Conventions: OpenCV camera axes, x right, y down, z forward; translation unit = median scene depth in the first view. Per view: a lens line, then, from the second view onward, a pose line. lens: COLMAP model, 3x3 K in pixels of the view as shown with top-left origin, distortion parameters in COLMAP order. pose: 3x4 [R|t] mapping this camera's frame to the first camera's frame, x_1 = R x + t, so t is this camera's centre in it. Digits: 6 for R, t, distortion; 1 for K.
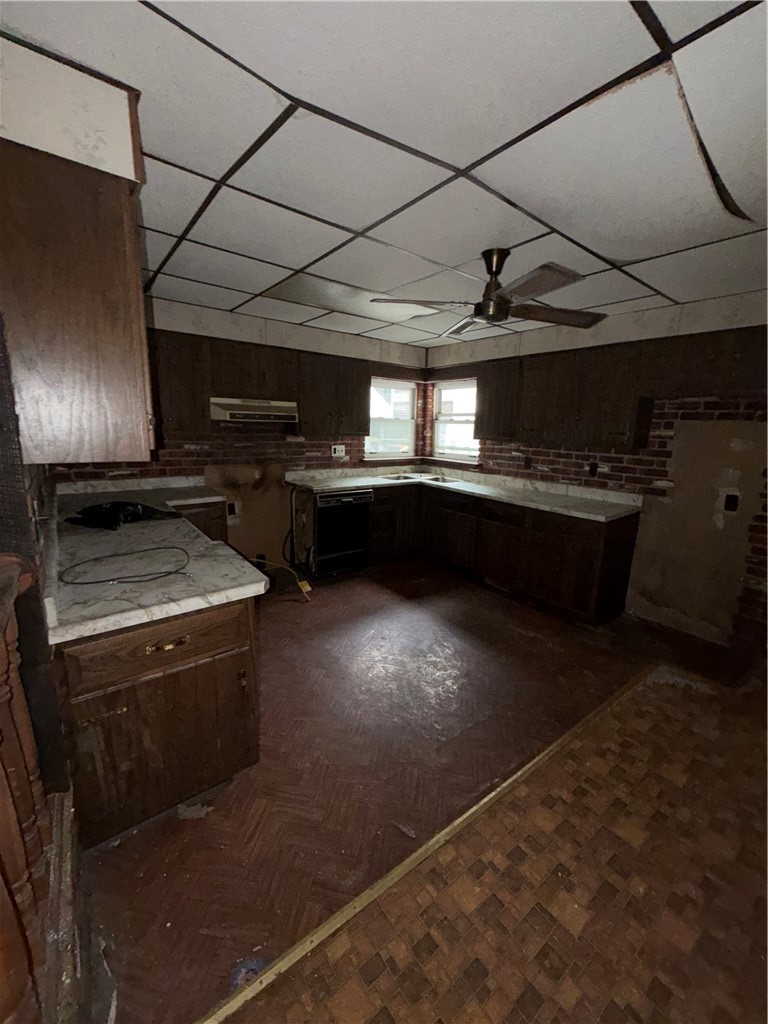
lens RADIAL K [[408.2, 0, 384.1], [0, 408.2, 508.7], [0, 0, 1]] dist [-0.001875, 0.000708]
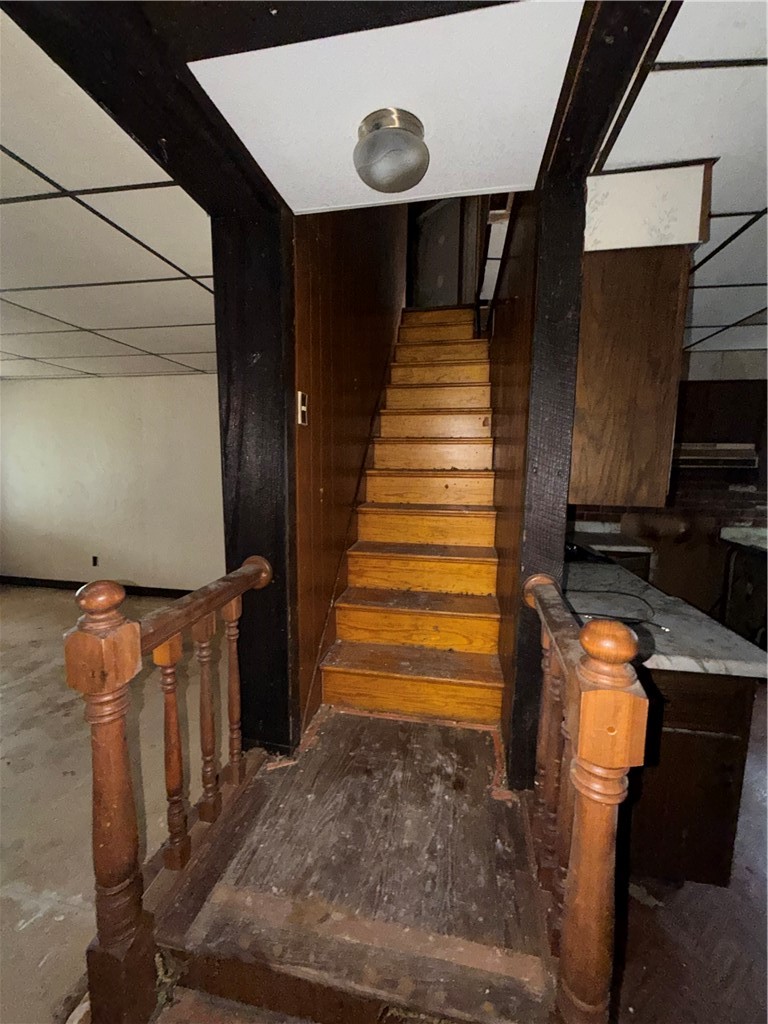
lens RADIAL K [[408.2, 0, 384.8], [0, 408.2, 509.5], [0, 0, 1]] dist [-0.001875, 0.000708]
pose [[0.667378, 0.063855, -0.741976, -0.098191], [-0.144815, 0.988426, -0.045191, 0.011203], [0.730503, 0.137609, 0.668902, -0.058355]]
